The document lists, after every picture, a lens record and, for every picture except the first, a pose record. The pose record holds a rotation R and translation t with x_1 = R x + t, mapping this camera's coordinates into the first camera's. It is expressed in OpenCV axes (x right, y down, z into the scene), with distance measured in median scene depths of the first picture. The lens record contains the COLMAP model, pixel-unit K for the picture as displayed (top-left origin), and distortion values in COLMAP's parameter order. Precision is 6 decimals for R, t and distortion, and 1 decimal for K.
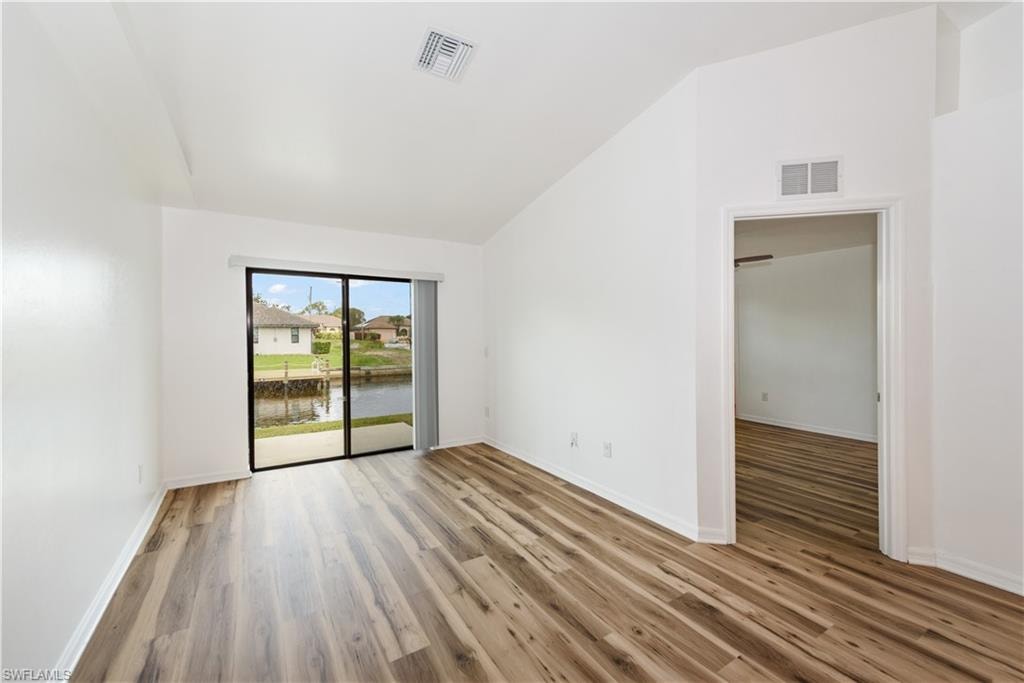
lens RADIAL K [[413.9, 0, 505.9], [0, 413.9, 339.7], [0, 0, 1]] dist [0.027318, 0.001349]
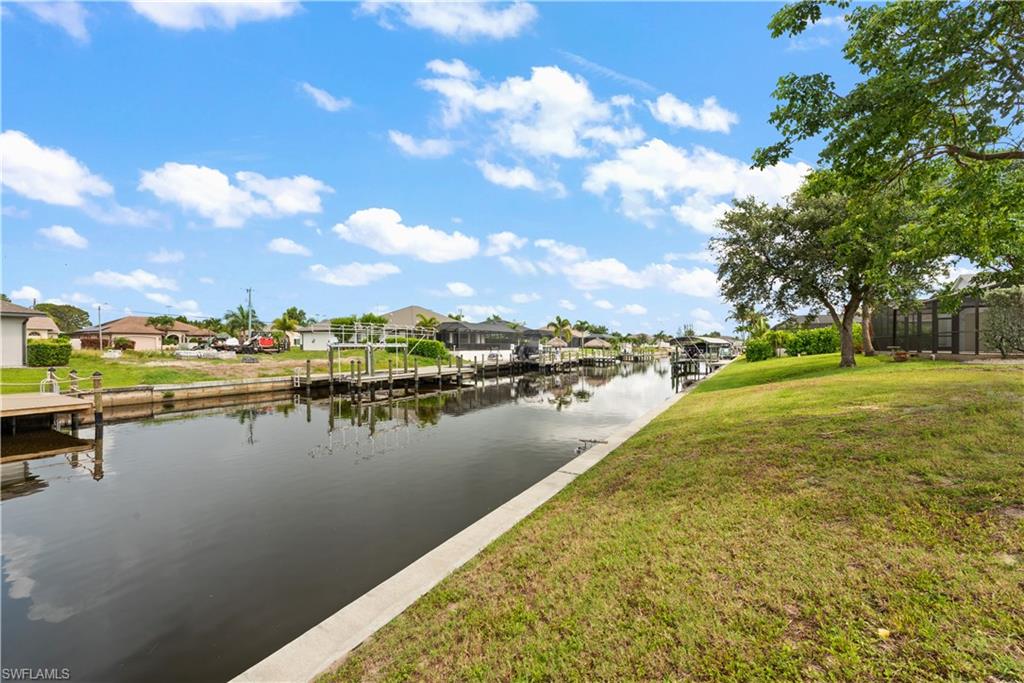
lens RADIAL K [[410.1, 0, 512.1], [0, 410.1, 343.6], [0, 0, 1]] dist [0.008249, -0.001856]
pose [[0.885362, 0.004118, 0.464883, -0.166539], [0.005377, 0.999803, -0.019097, 0.019421], [-0.464870, 0.019408, 0.885166, 0.241523]]
